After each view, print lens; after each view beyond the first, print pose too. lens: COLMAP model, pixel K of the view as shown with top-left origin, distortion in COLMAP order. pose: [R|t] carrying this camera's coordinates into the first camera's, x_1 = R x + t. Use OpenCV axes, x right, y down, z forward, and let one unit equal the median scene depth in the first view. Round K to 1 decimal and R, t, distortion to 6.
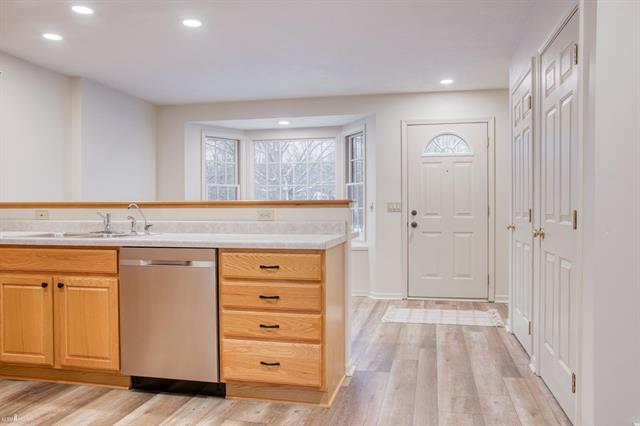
lens RADIAL K [[494.9, 0, 319.9], [0, 494.9, 213.4], [0, 0, 1]] dist [-0.003415, 0.008974]
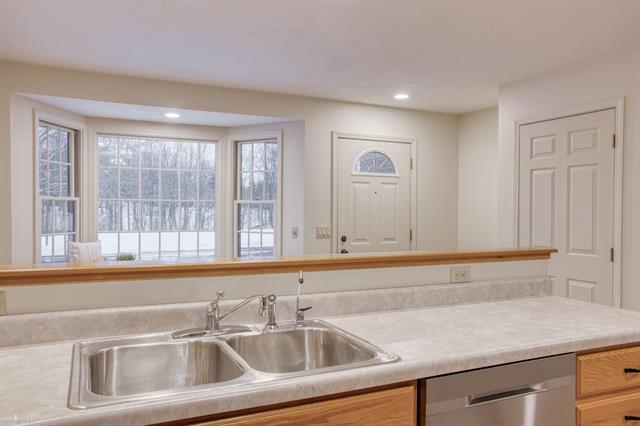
lens RADIAL K [[494.9, 0, 319.3], [0, 494.9, 213.4], [0, 0, 1]] dist [-0.003415, 0.008974]
pose [[0.786738, 0.003108, 0.617279, -0.383973], [-0.001815, 0.999995, -0.002721, -0.043748], [-0.617284, 0.001020, 0.786740, 0.339663]]
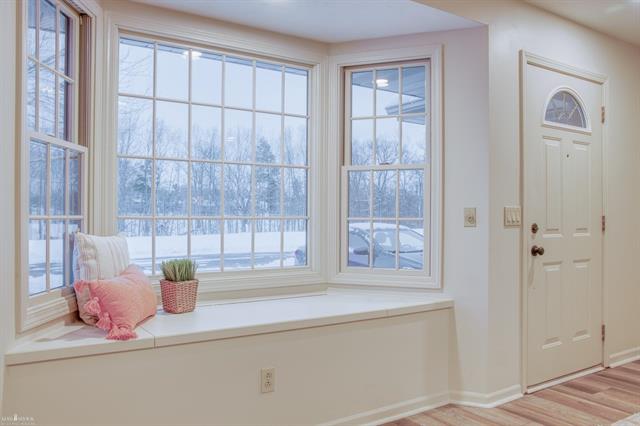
lens RADIAL K [[512.5, 0, 320.4], [0, 512.5, 206.7], [0, 0, 1]] dist [-0.040778, 0.005572]
pose [[0.681209, 0.019730, 0.731823, -0.367812], [0.002775, 0.999560, -0.029531, -0.009065], [-0.732084, 0.022148, 0.680854, 0.797431]]
